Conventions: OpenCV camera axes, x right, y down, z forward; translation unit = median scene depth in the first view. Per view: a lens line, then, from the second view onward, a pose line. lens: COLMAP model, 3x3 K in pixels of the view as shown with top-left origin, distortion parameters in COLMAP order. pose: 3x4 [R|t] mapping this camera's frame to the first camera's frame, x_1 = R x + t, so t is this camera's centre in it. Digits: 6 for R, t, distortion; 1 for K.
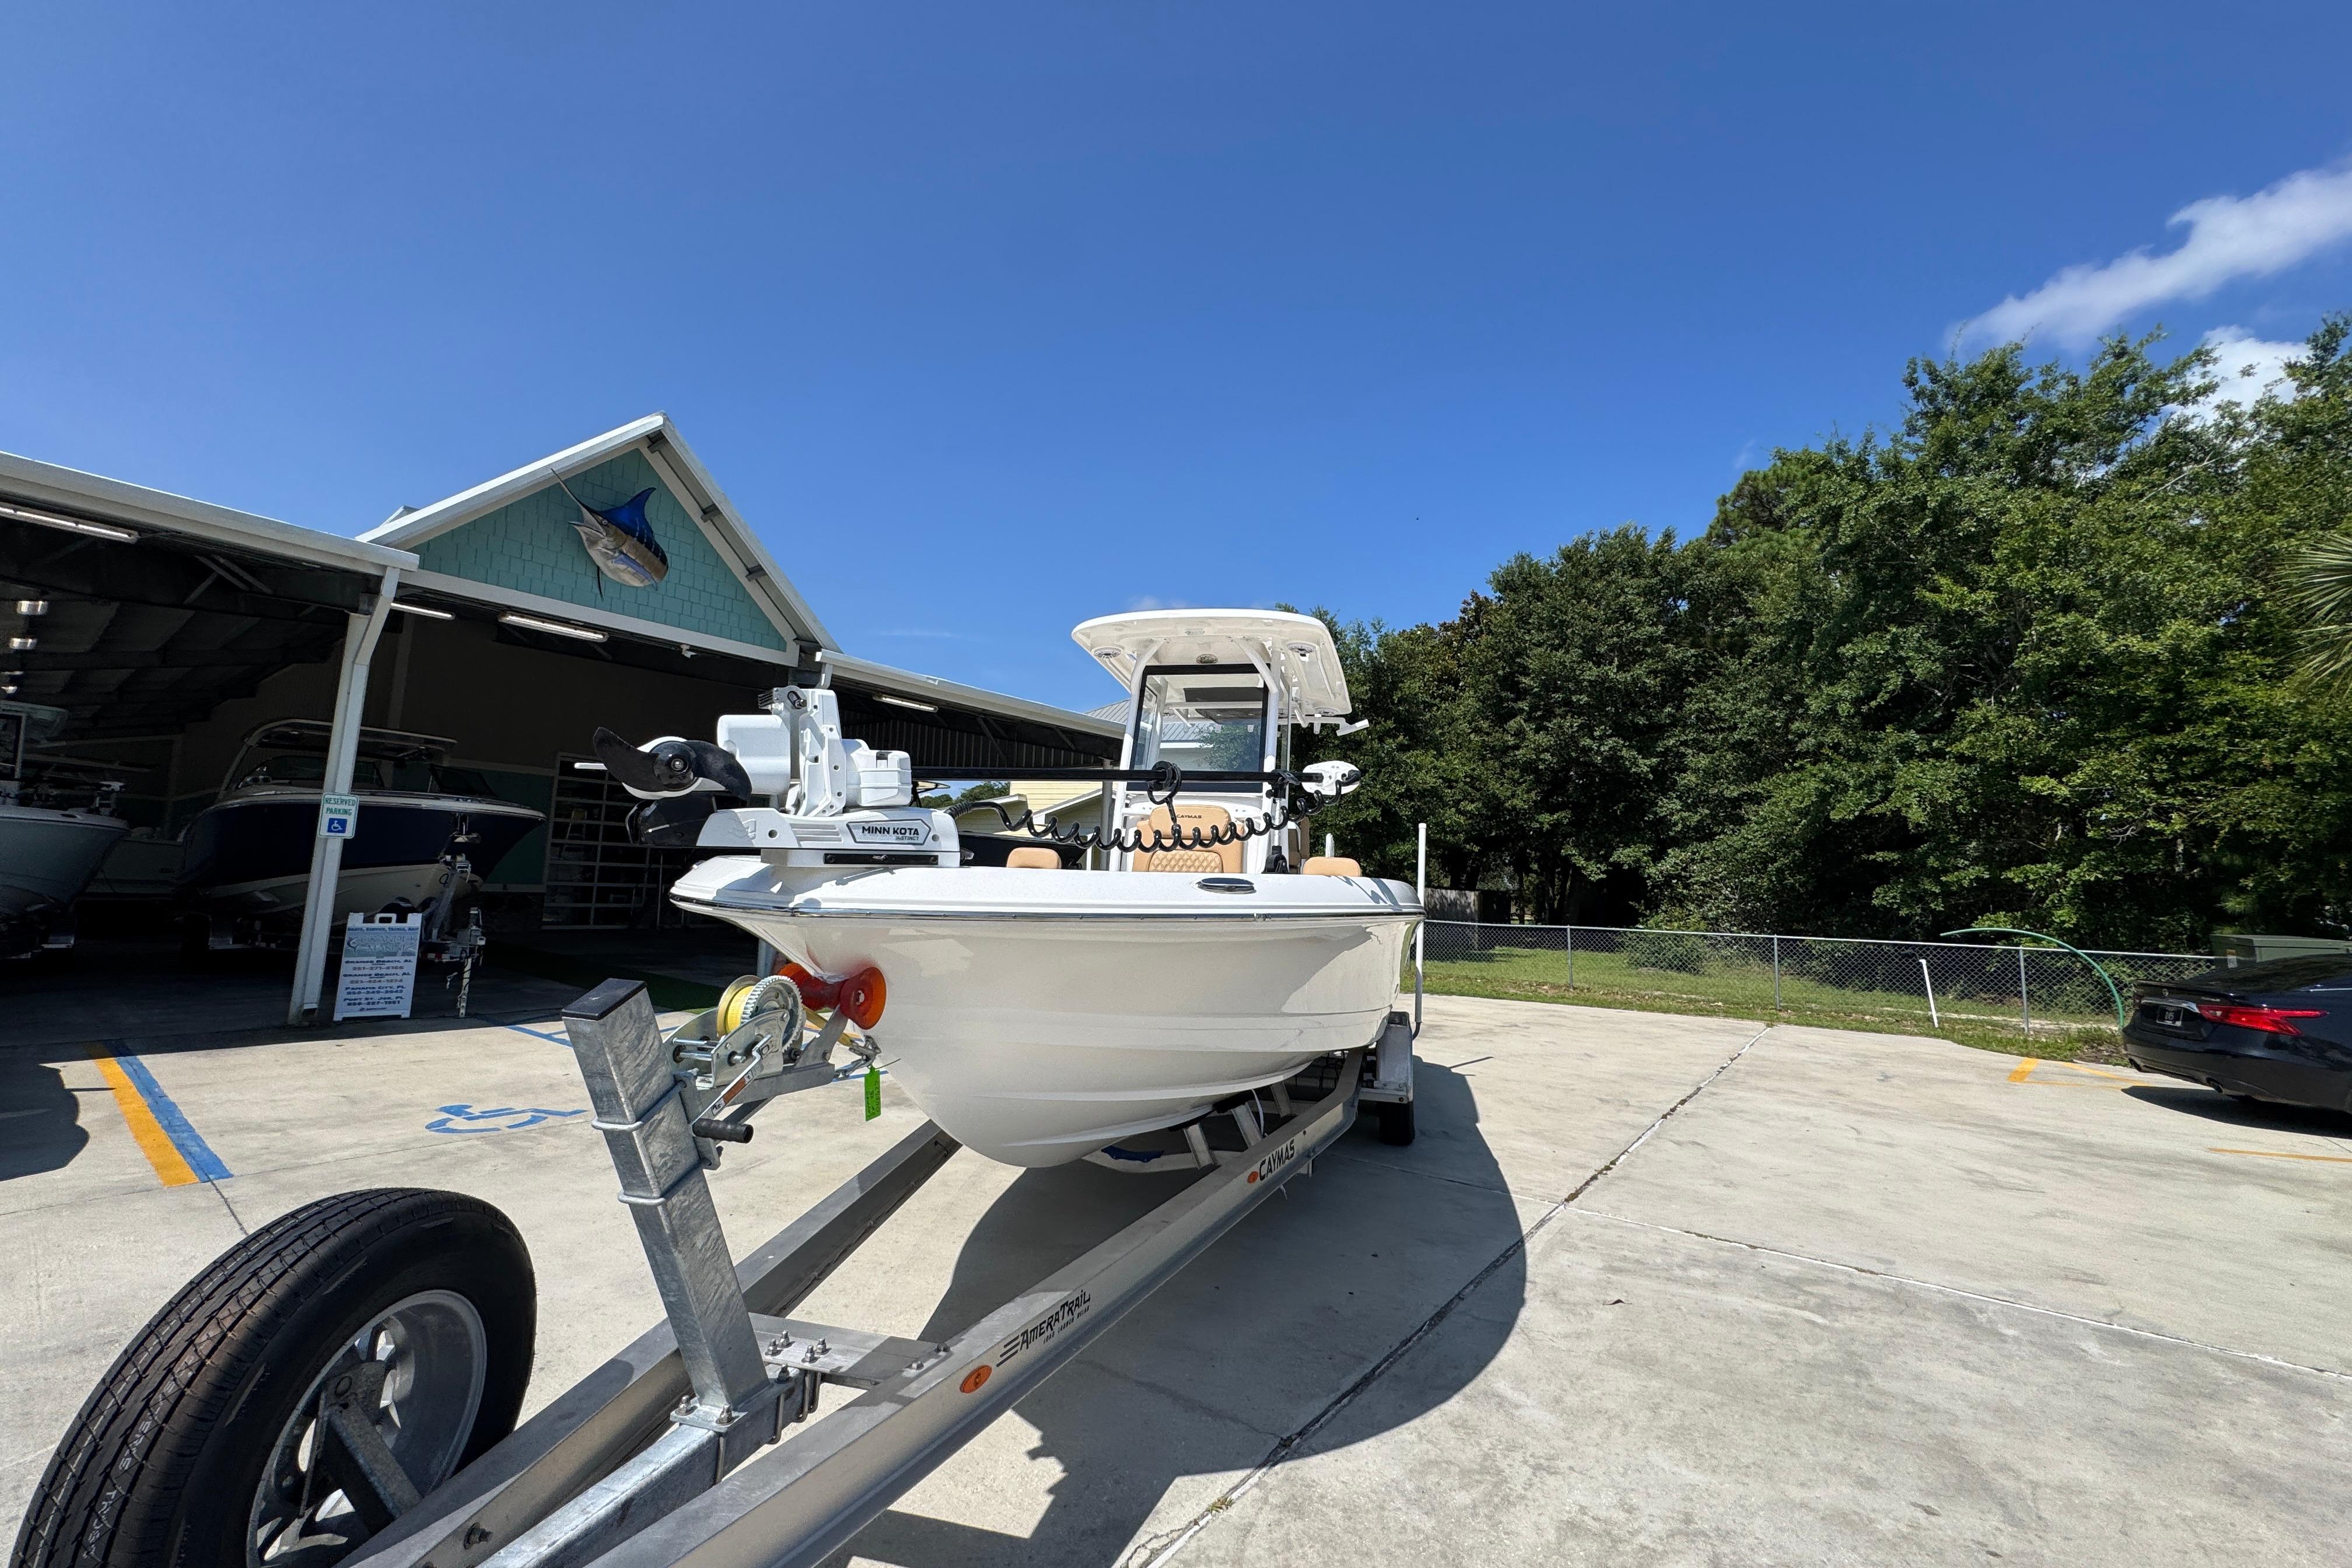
lens RADIAL K [[941.4, 0, 1174.7], [0, 941.4, 782.9], [0, 0, 1]] dist [-0.003096, 0.000437]
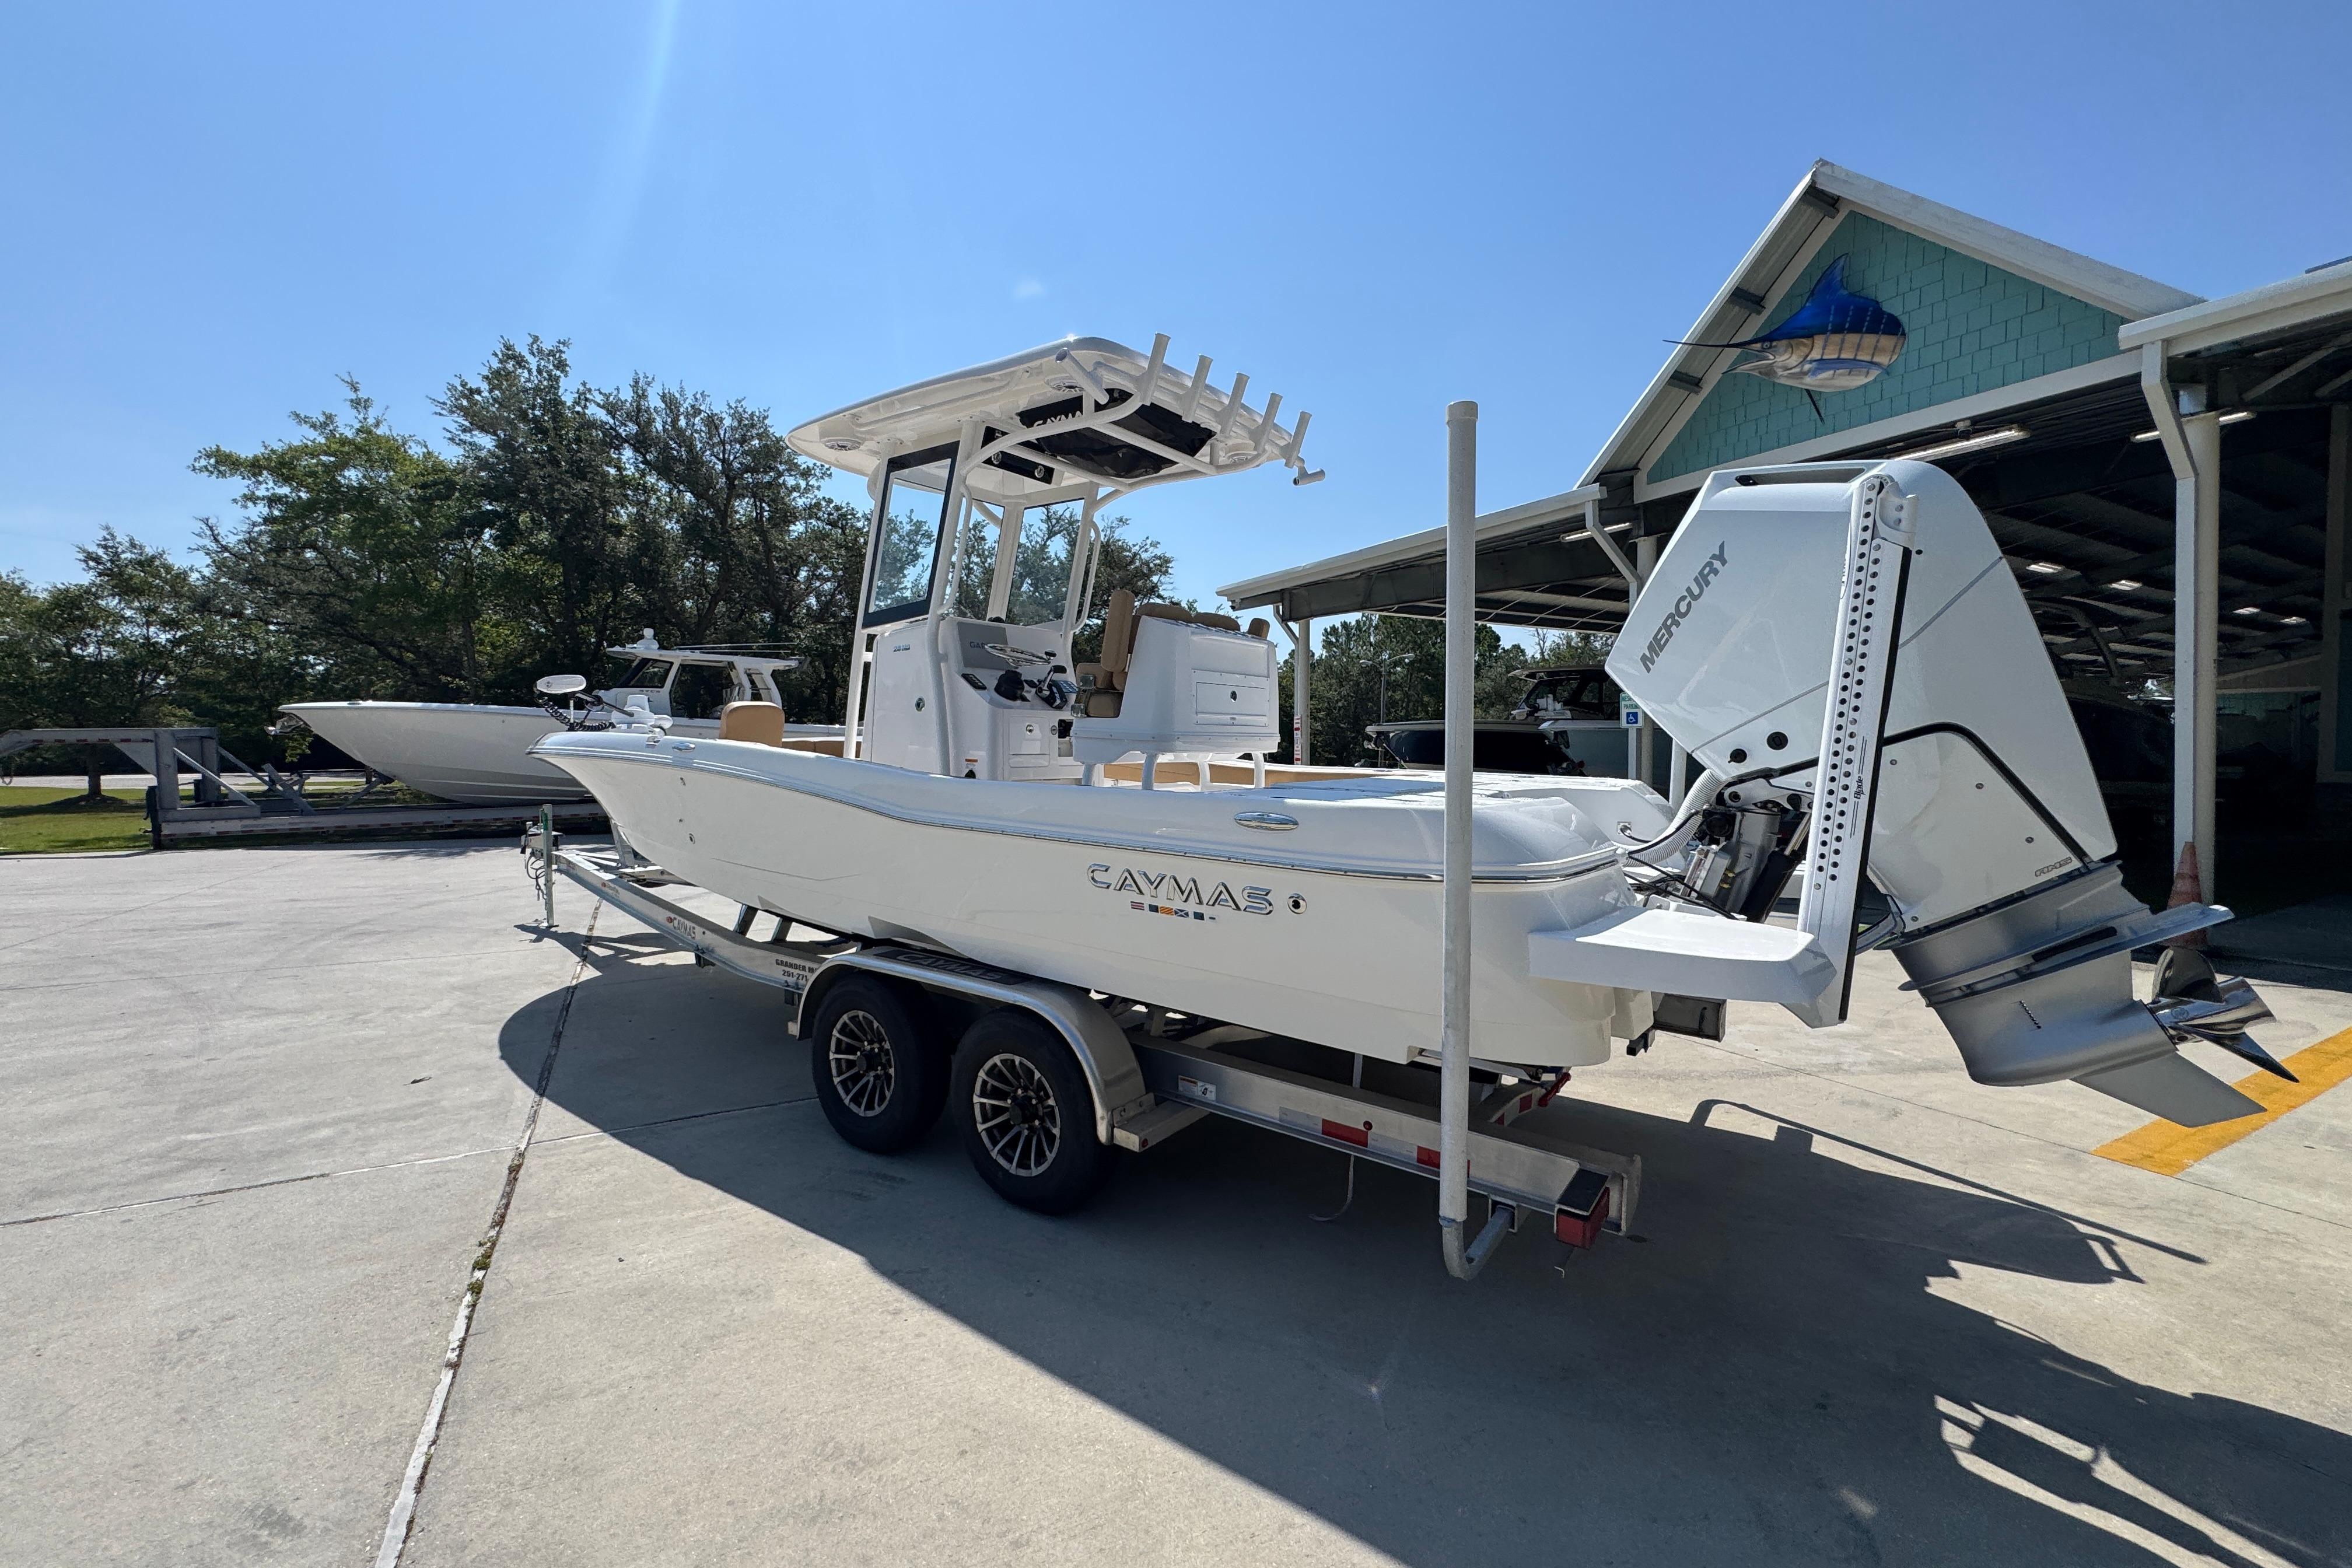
lens RADIAL K [[941.4, 0, 1174.4], [0, 941.4, 778.2], [0, 0, 1]] dist [-0.003096, 0.000437]
pose [[-0.395937, -0.008871, -0.918235, 0.352169], [0.092204, 0.994516, -0.049366, 0.097944], [0.913637, -0.104211, -0.392947, 0.707971]]
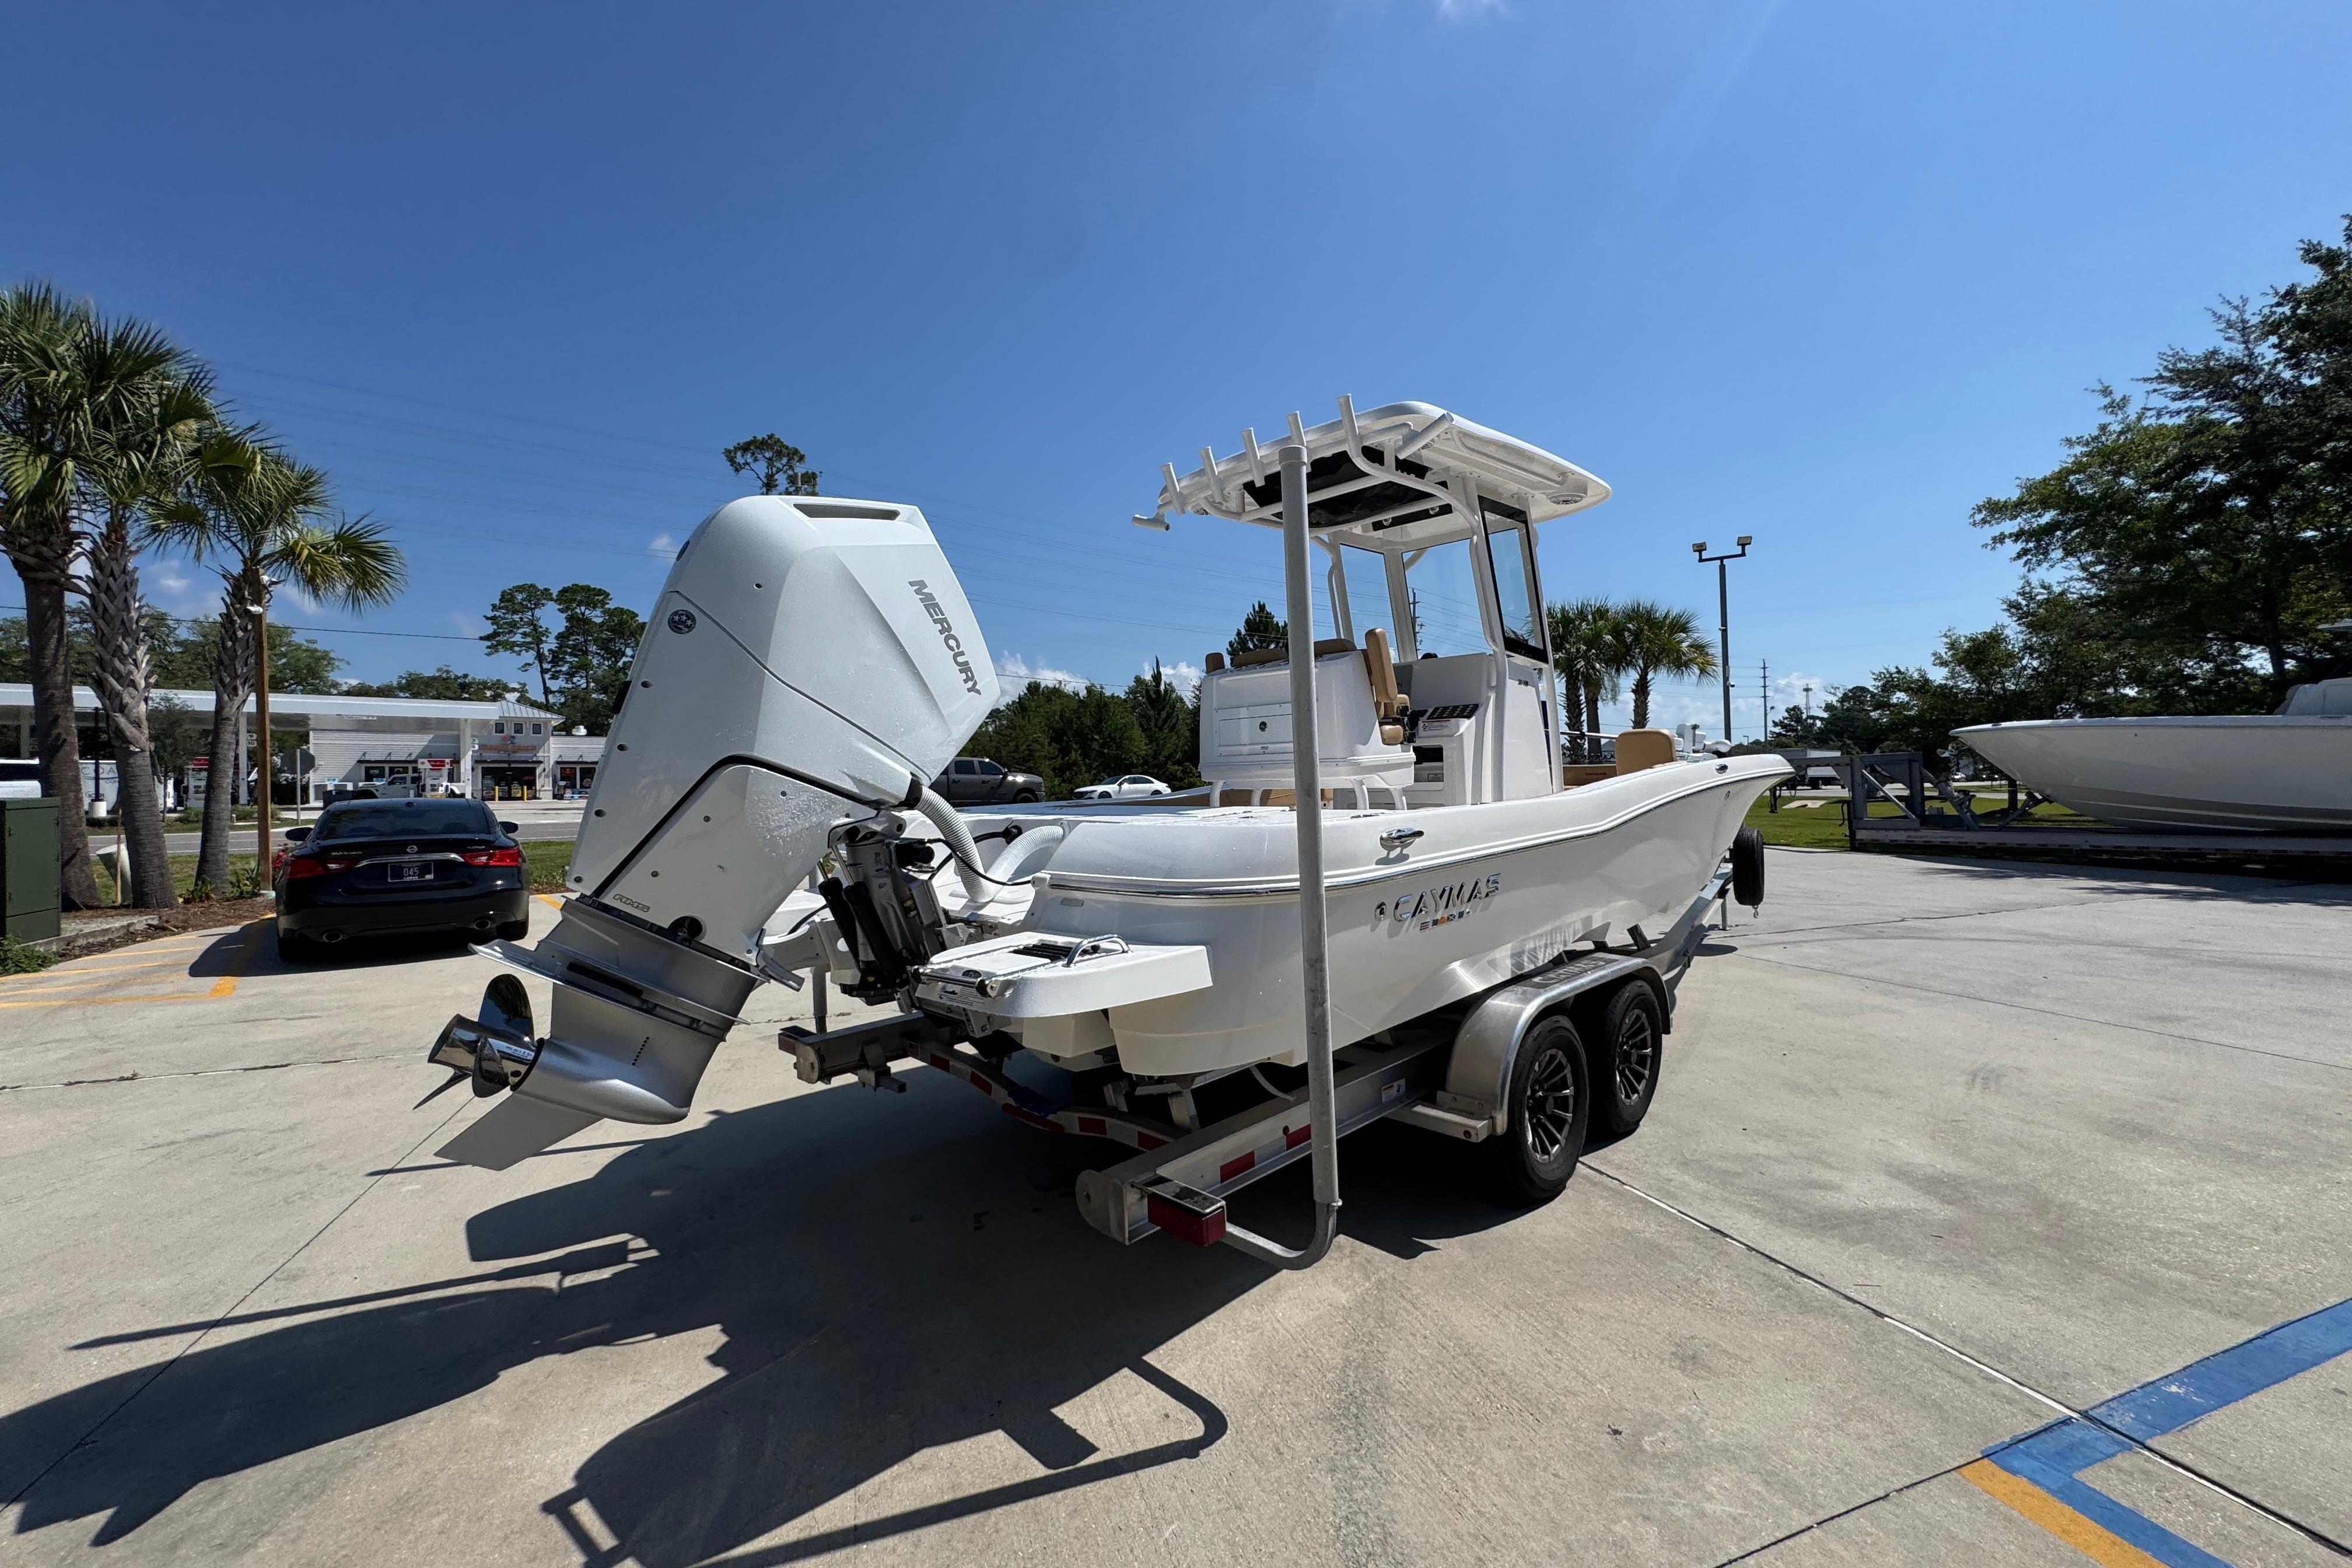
lens RADIAL K [[941.4, 0, 1175.7], [0, 941.4, 777.2], [0, 0, 1]] dist [-0.003096, 0.000437]
pose [[-0.846685, -0.022985, 0.531598, -0.112248], [-0.079312, 0.993357, -0.083370, 0.105416], [-0.526151, -0.112750, -0.842884, 0.908088]]
